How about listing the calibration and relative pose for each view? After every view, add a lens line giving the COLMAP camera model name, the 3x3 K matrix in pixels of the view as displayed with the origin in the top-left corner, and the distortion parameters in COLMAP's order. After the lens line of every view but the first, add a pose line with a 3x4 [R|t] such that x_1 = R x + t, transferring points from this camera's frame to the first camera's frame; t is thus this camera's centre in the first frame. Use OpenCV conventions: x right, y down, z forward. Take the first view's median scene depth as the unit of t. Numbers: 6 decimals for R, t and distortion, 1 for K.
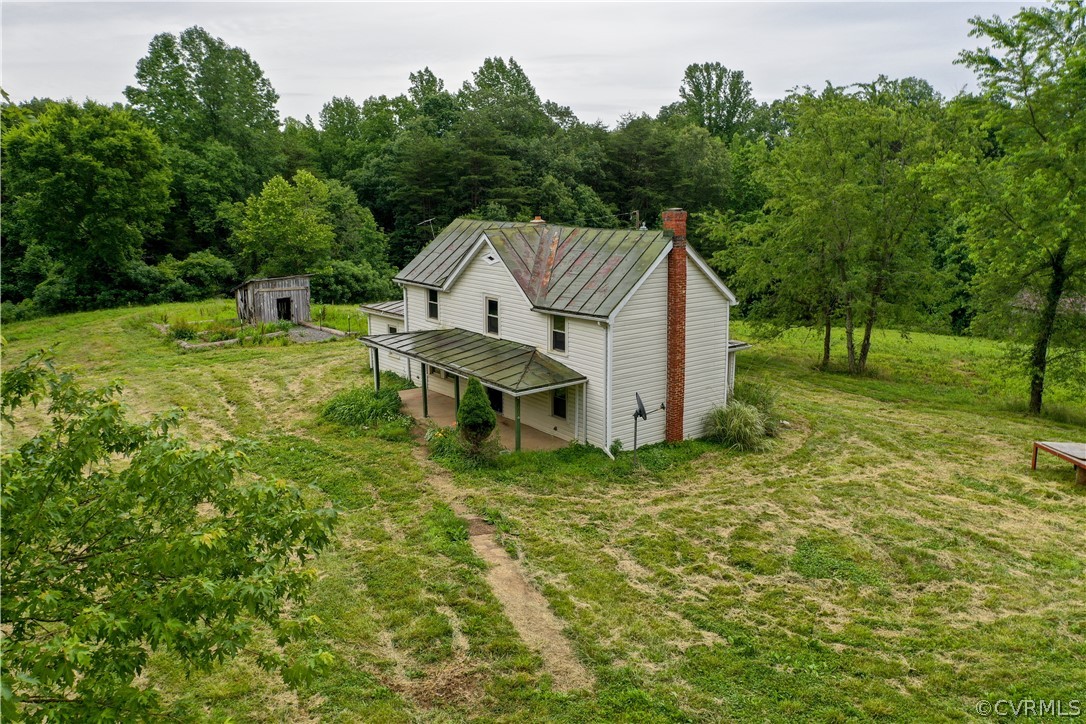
lens RADIAL K [[855.6, 0, 543.2], [0, 855.6, 361.1], [0, 0, 1]] dist [-0.001781, -0.003351]
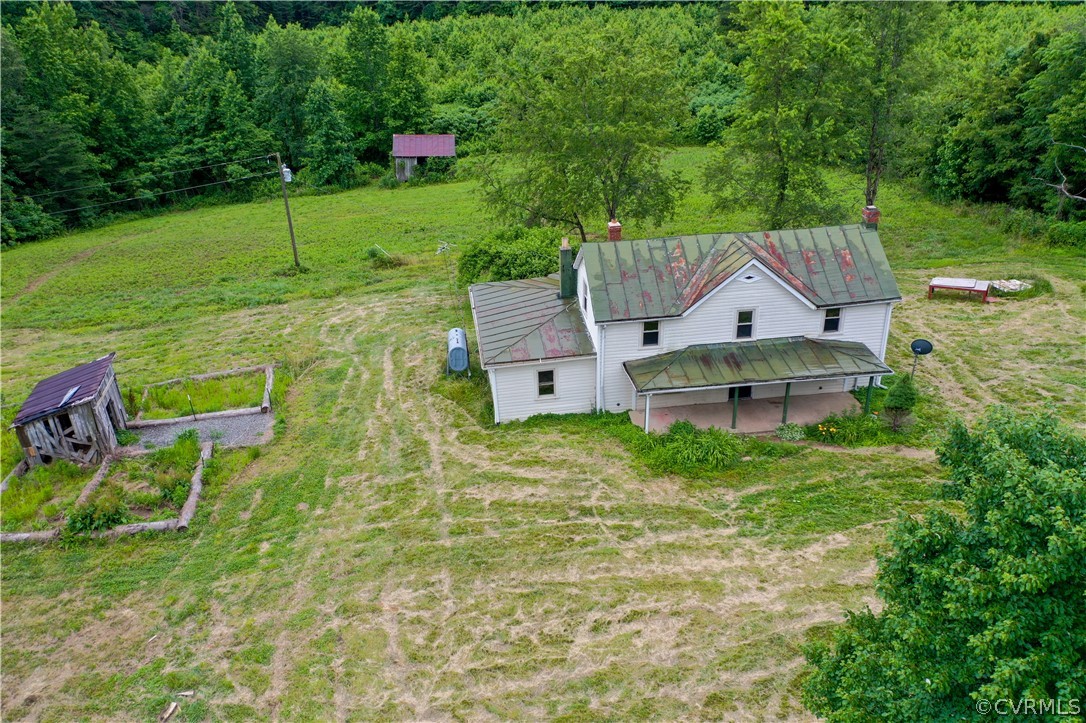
lens RADIAL K [[855.6, 0, 540.9], [0, 855.6, 360.0], [0, 0, 1]] dist [-0.001781, -0.003351]
pose [[0.507340, -0.387023, 0.769948, -1.190334], [0.206207, 0.922040, 0.327598, -0.476370], [-0.836711, -0.007435, 0.547594, 0.637919]]
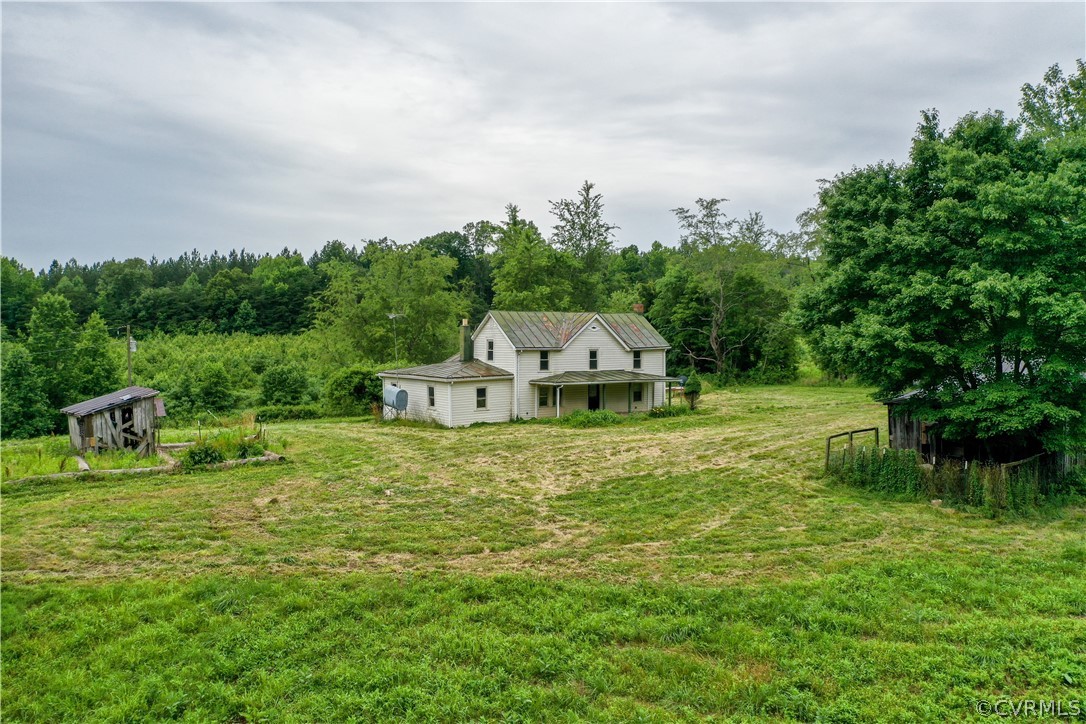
lens RADIAL K [[855.6, 0, 540.9], [0, 855.6, 363.8], [0, 0, 1]] dist [-0.001781, -0.003351]
pose [[0.037614, -0.032389, 0.998767, -2.010253], [0.209194, 0.977584, 0.023824, -0.117990], [-0.977150, 0.208040, 0.043547, 1.104753]]
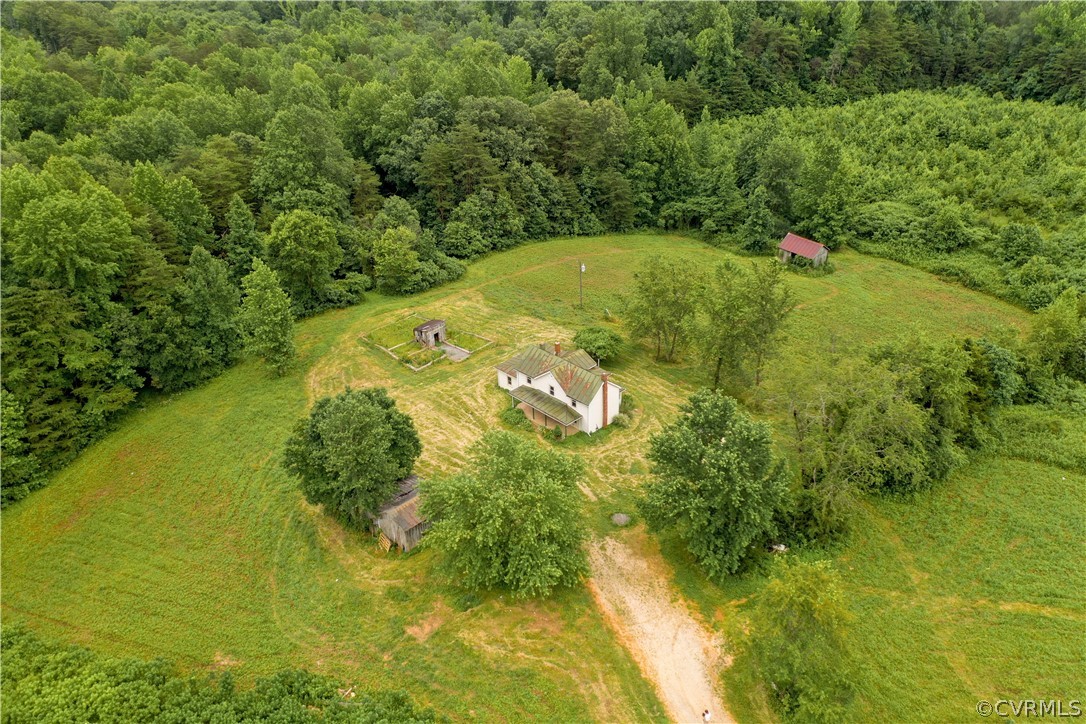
lens RADIAL K [[855.6, 0, 544.2], [0, 855.6, 363.1], [0, 0, 1]] dist [-0.001781, -0.003351]
pose [[0.993278, -0.072493, 0.090244, -0.421491], [0.042327, 0.953082, 0.299737, -1.279863], [-0.107739, -0.293903, 0.949744, -2.403835]]
